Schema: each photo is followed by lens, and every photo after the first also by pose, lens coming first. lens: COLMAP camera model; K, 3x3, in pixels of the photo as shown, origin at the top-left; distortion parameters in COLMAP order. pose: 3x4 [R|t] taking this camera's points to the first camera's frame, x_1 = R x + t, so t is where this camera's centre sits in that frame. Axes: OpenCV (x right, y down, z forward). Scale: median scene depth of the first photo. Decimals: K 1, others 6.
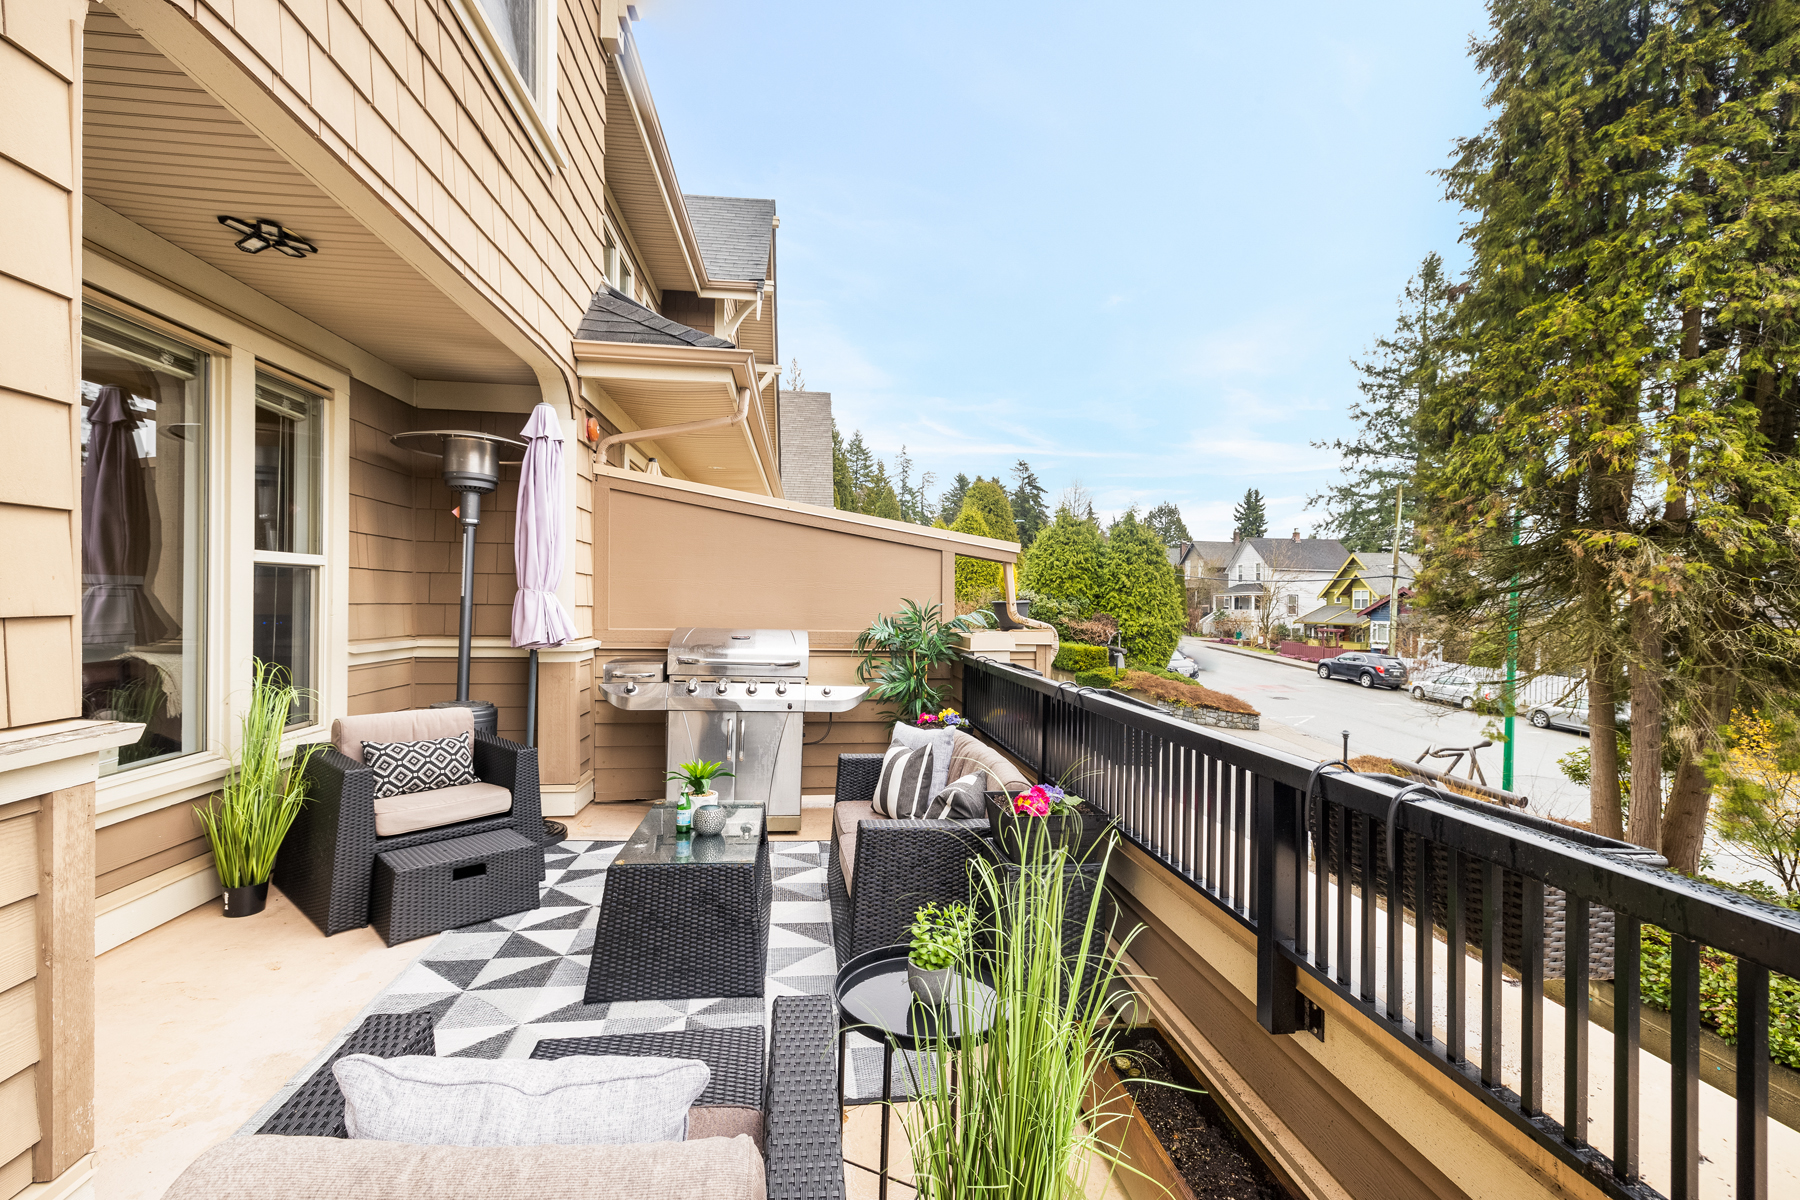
lens RADIAL K [[788.3, 0, 897.2], [0, 788.3, 613.5], [0, 0, 1]] dist [0.026123, -0.016137]
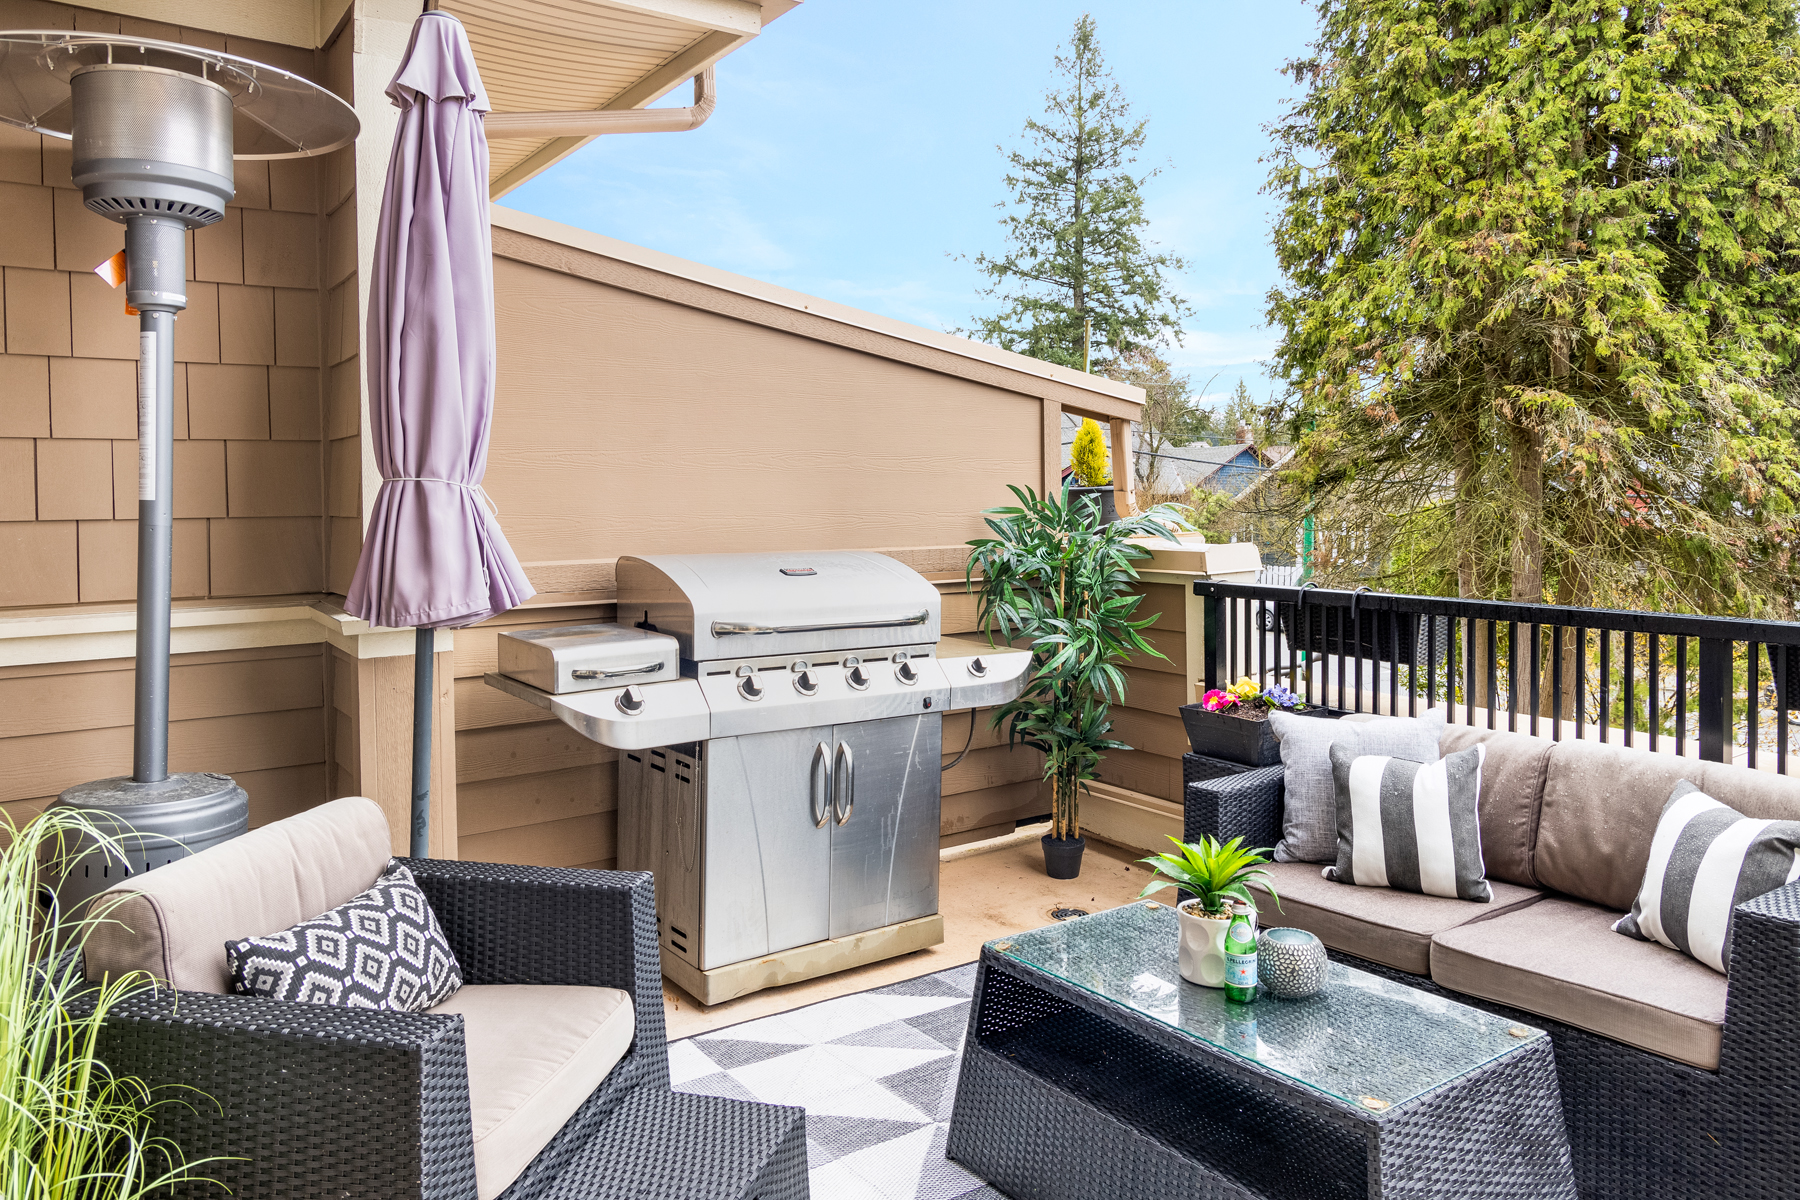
lens RADIAL K [[1256.4, 0, 904.3], [0, 1256.4, 537.2], [0, 0, 1]] dist [-0.004176, -0.000415]
pose [[0.868447, -0.037268, 0.494379, -0.324322], [0.023248, 0.999135, 0.034480, -0.009330], [-0.495236, -0.018451, 0.868562, 0.189674]]
